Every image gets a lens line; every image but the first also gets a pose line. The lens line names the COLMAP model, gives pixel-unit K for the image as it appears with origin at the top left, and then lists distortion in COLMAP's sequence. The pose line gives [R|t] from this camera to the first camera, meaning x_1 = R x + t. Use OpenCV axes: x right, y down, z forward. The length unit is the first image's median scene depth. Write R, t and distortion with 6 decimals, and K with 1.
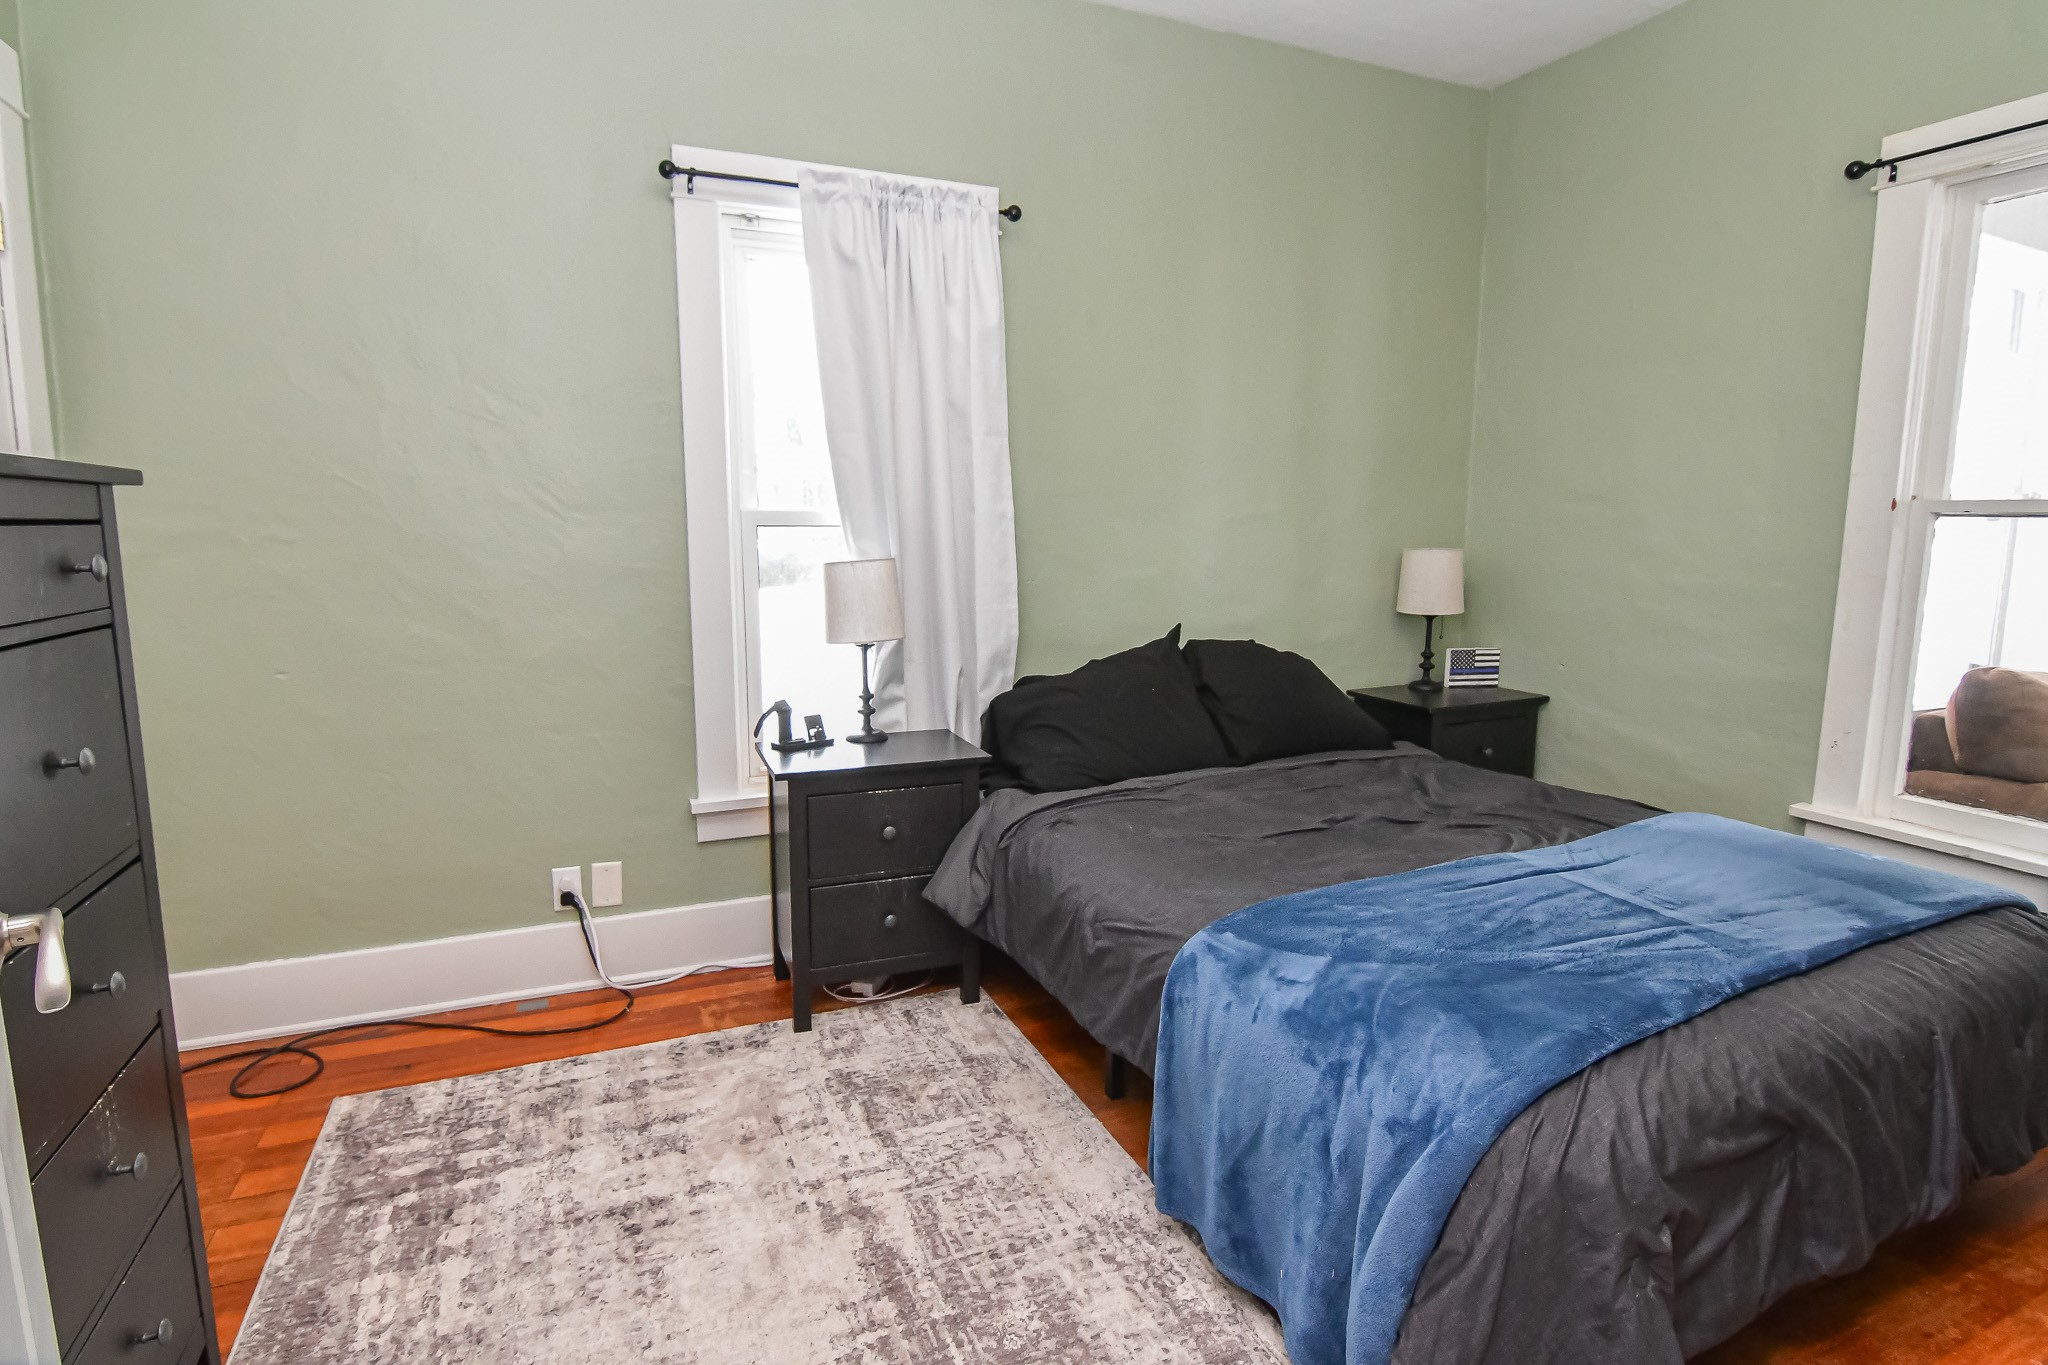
lens RADIAL K [[1008.0, 0, 1024.7], [0, 1008.0, 672.0], [0, 0, 1]] dist [-0.005147, -0.009546]
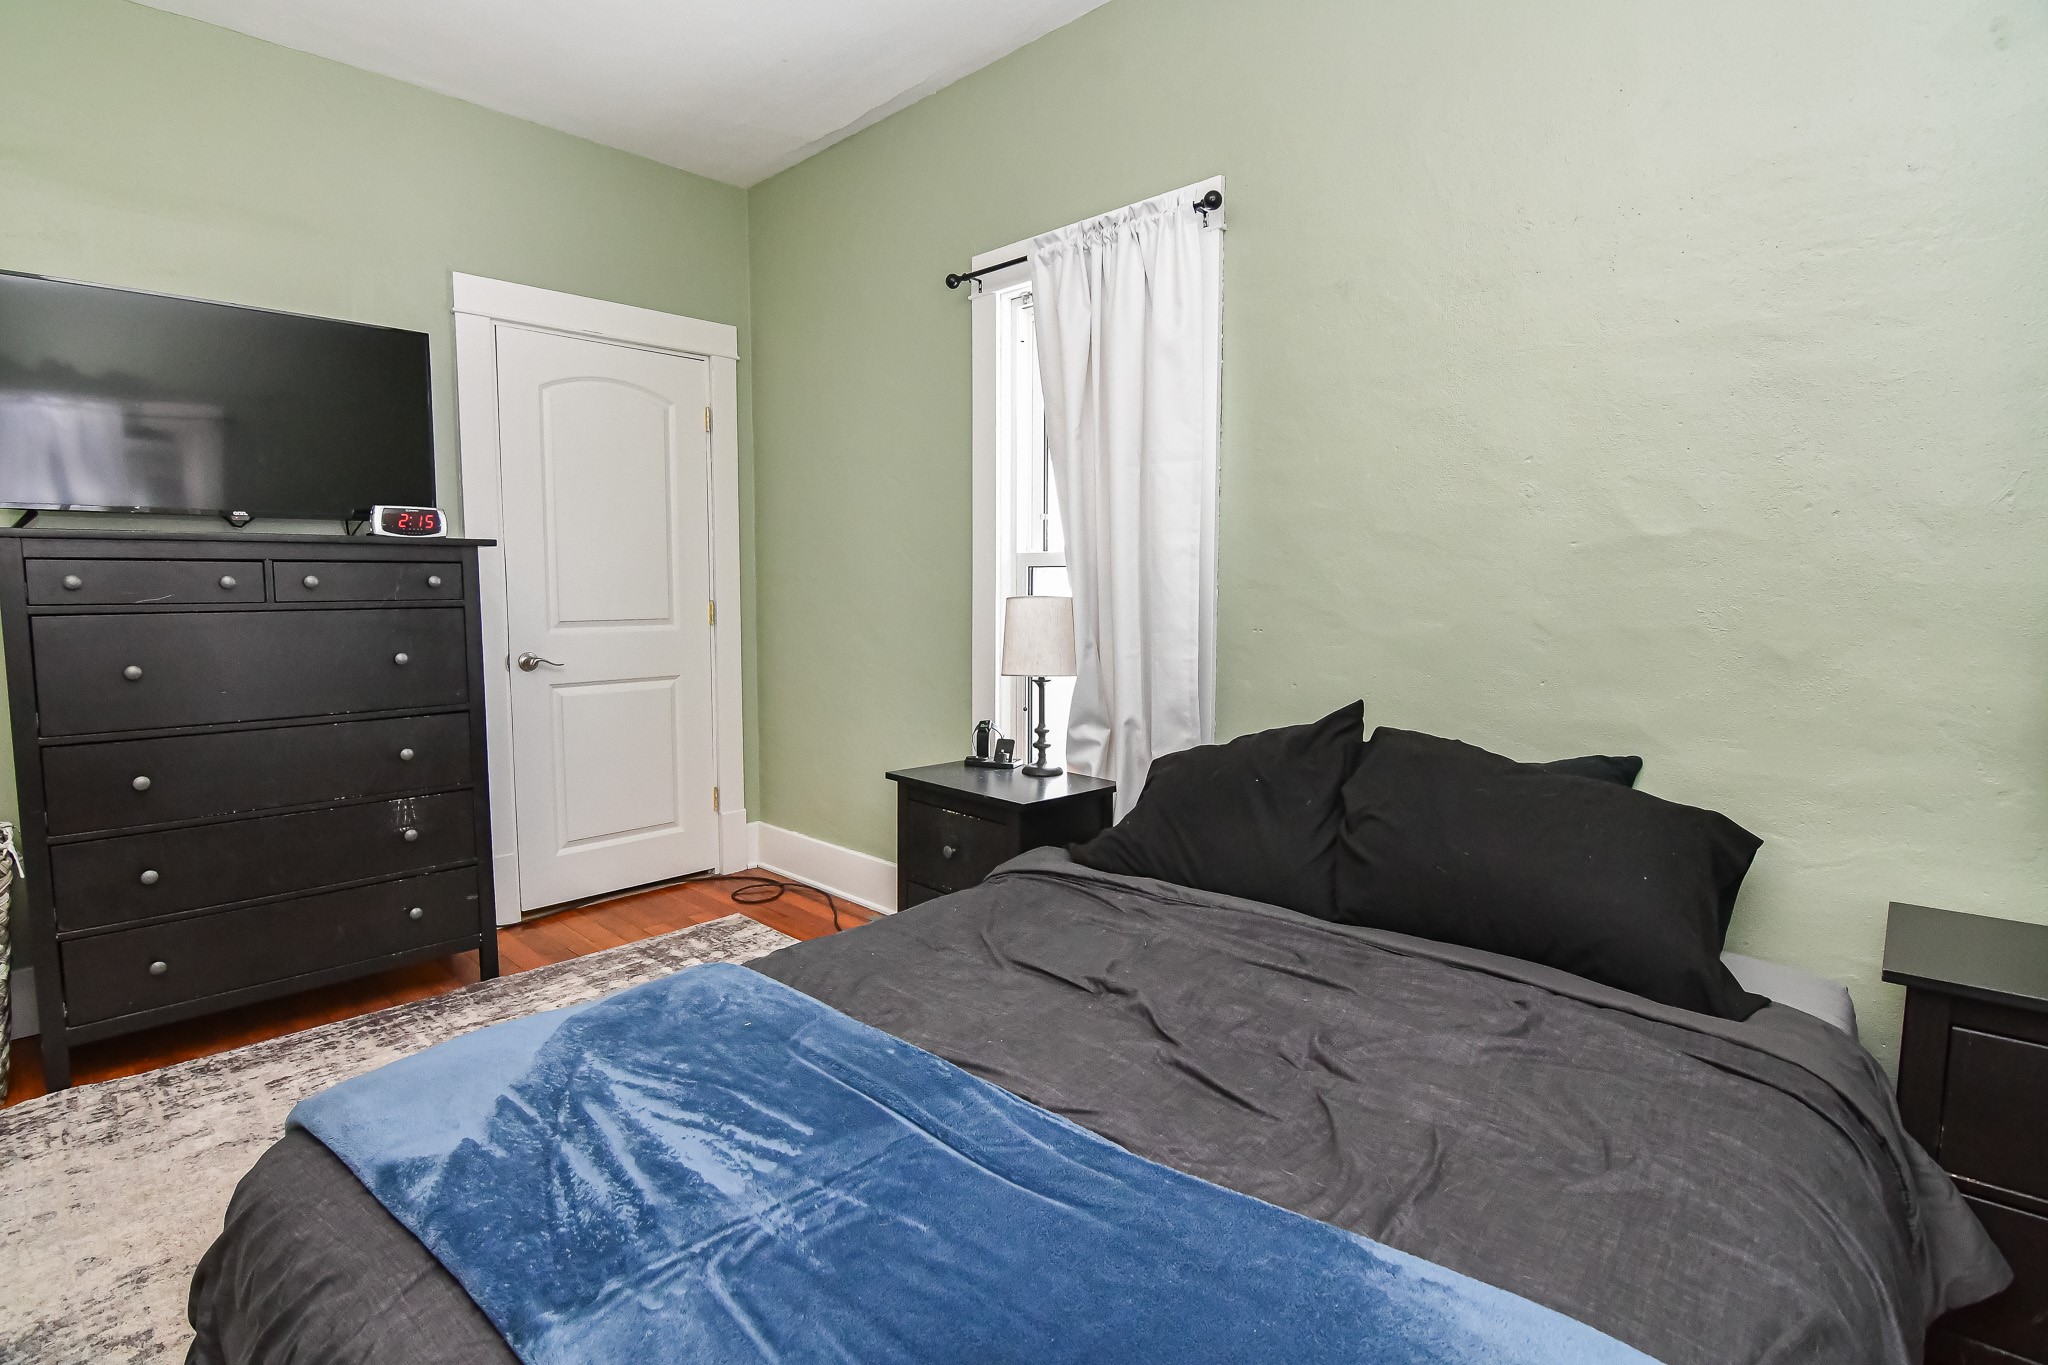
lens RADIAL K [[1008.0, 0, 1024.7], [0, 1008.0, 672.0], [0, 0, 1]] dist [-0.005147, -0.009546]
pose [[0.382561, 0.081083, -0.920365, 0.993056], [-0.133226, 0.990572, 0.031891, -0.083464], [0.914274, 0.110416, 0.389757, 0.744698]]
